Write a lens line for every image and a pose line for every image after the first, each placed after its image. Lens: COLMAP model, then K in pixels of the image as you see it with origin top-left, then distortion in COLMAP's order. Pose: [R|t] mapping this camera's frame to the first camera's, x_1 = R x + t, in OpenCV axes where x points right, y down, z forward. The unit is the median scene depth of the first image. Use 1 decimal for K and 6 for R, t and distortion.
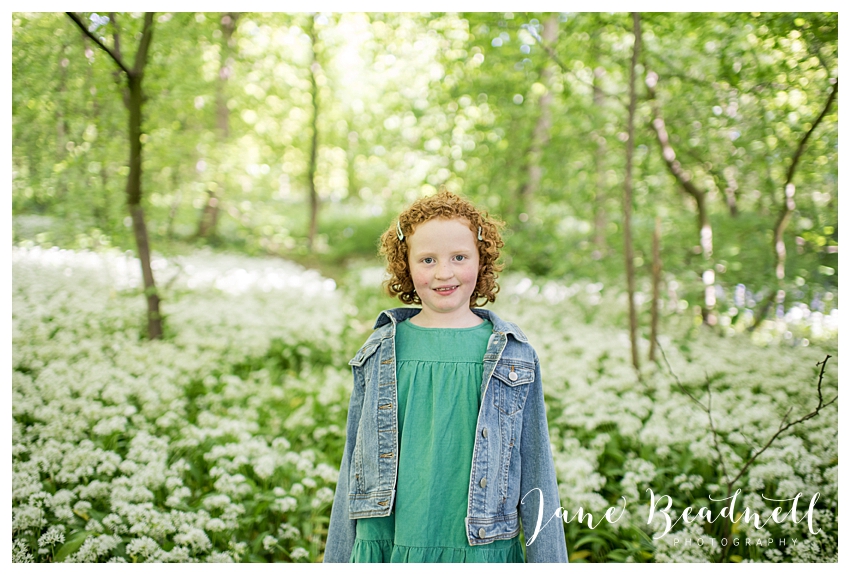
lens RADIAL K [[867.5, 0, 425.0], [0, 867.5, 287.5], [0, 0, 1]] dist [-0.047629, 0.008030]
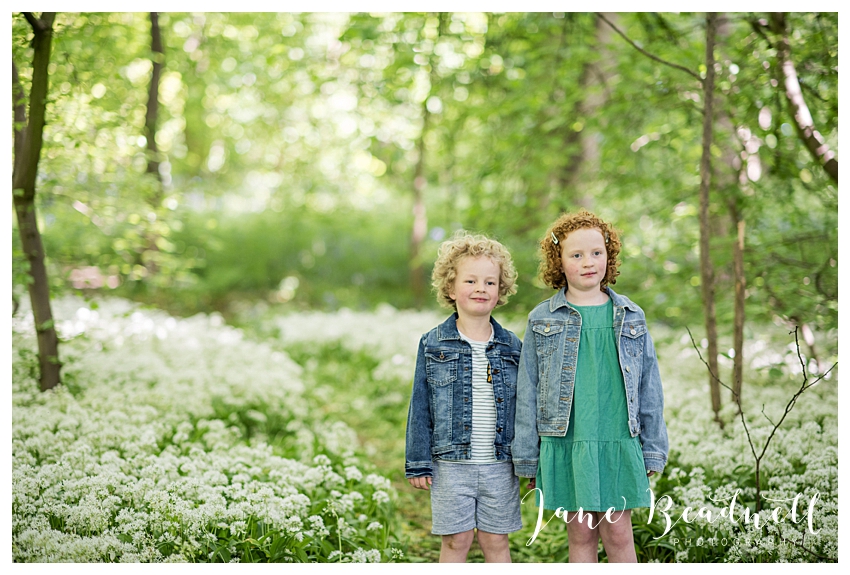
lens RADIAL K [[2084.0, 0, 425.0], [0, 2084.0, 287.5], [0, 0, 1]] dist [-0.081777, 0.096187]
pose [[0.999039, 0.002154, 0.043786, -0.089295], [-0.000129, 0.998932, -0.046212, 0.055012], [-0.043839, 0.046162, 0.997972, -0.767103]]
